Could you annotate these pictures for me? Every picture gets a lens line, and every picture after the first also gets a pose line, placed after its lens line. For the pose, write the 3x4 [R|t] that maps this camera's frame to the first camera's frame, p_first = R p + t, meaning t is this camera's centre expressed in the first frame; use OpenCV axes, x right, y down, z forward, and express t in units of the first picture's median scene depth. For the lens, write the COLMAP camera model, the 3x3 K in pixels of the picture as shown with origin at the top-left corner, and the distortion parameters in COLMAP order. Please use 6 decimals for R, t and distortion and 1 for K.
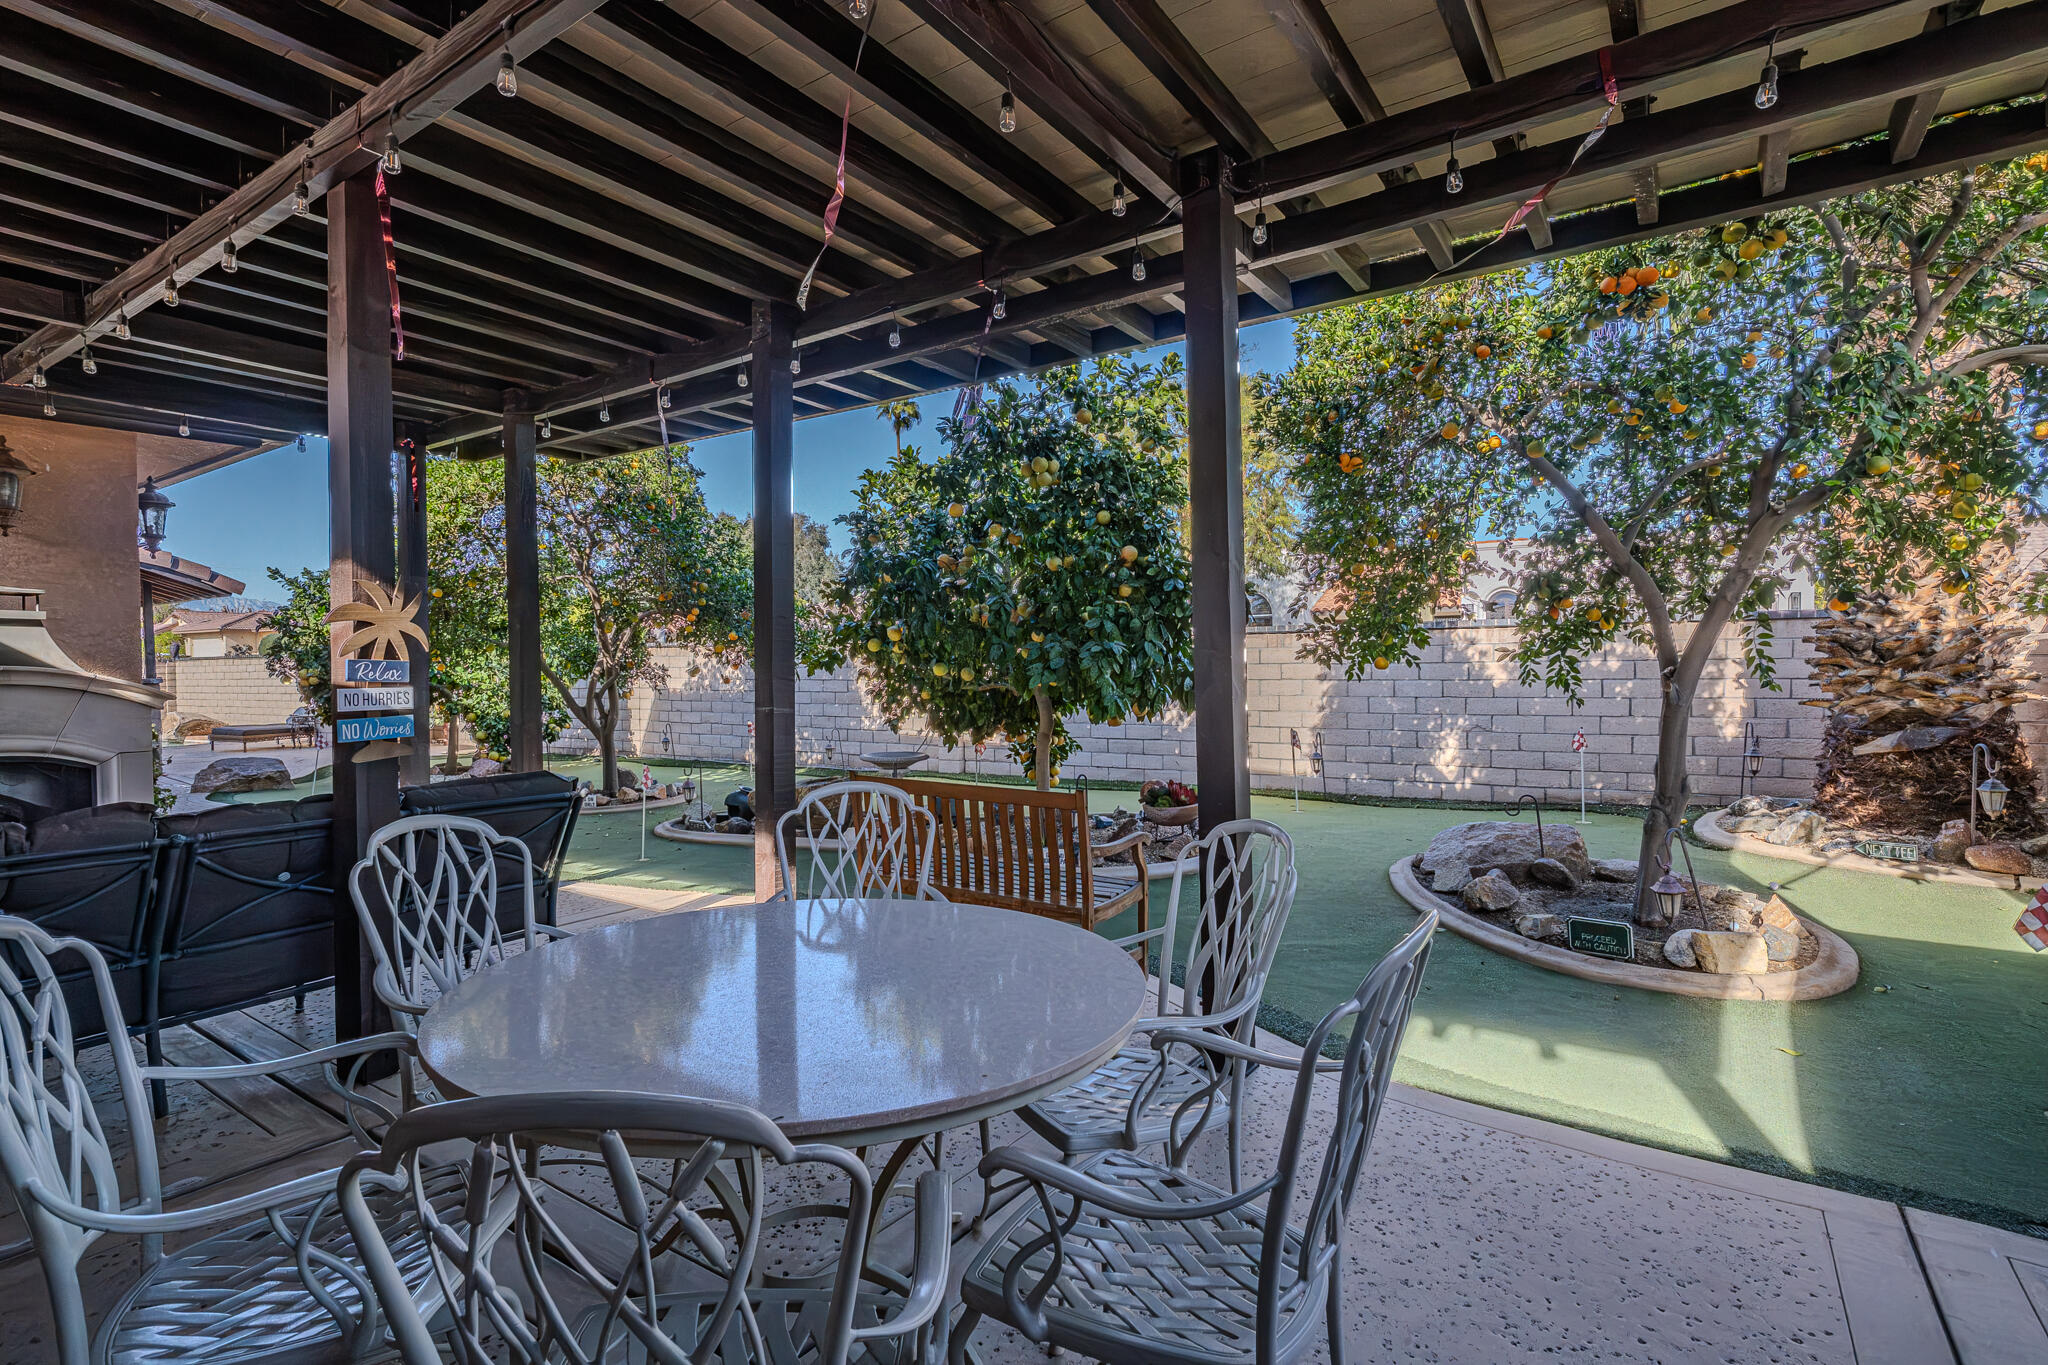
lens RADIAL K [[984.6, 0, 1022.0], [0, 984.6, 676.3], [0, 0, 1]] dist [-0.000996, 0.002312]
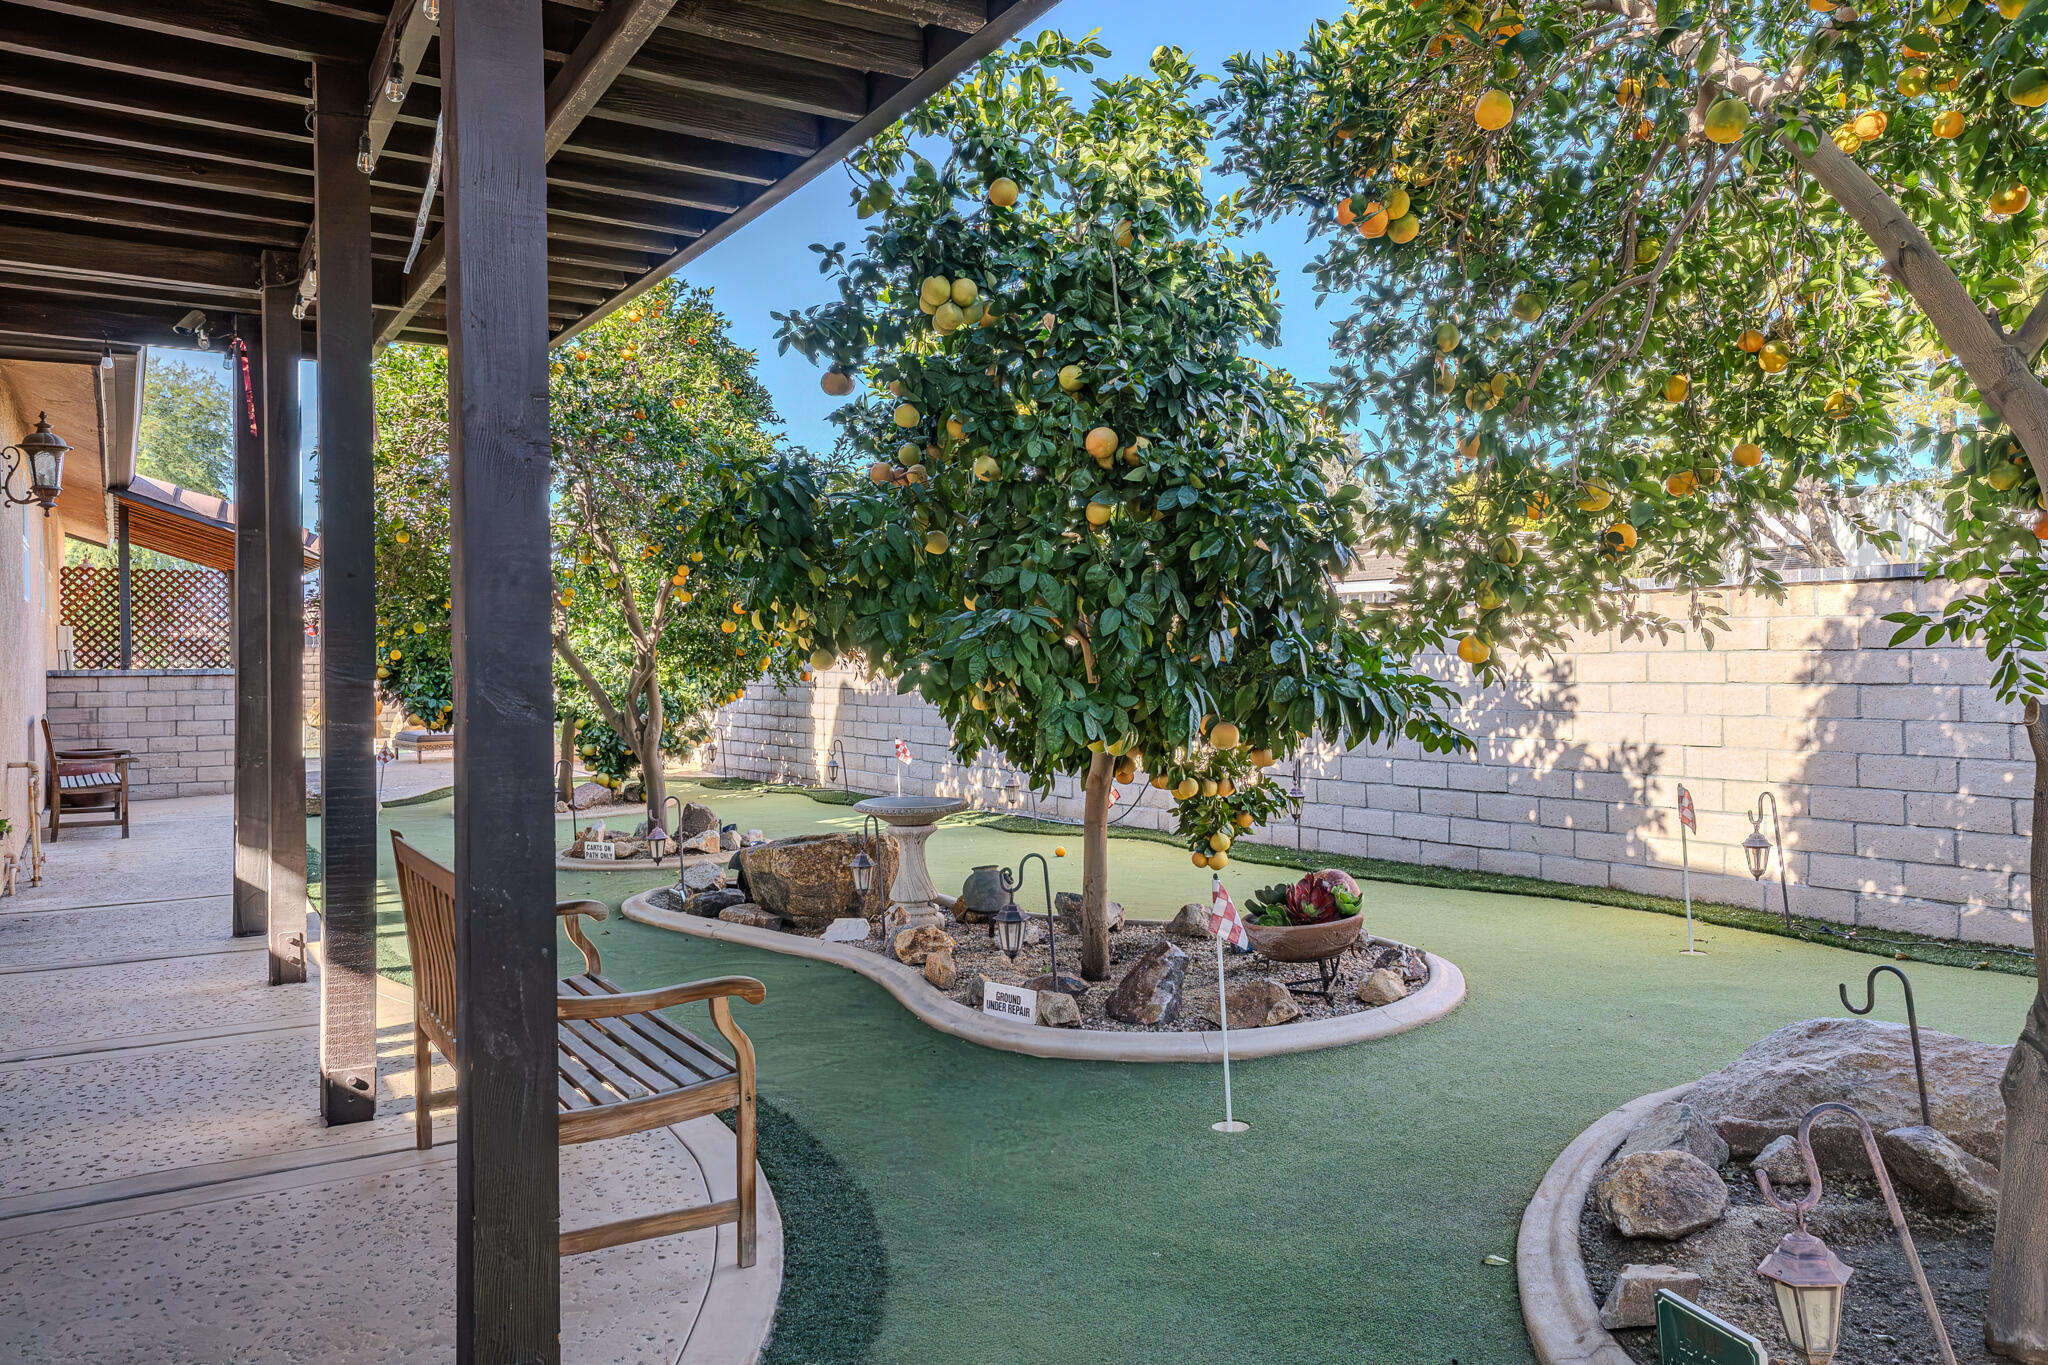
lens RADIAL K [[1547.8, 0, 1025.9], [0, 1547.8, 682.6], [0, 0, 1]] dist [0.024450, 0.012930]
pose [[0.907603, 0.008346, -0.419746, 0.284420], [-0.003922, 0.999927, 0.011400, -0.004014], [0.419811, -0.008700, 0.907570, 0.154089]]
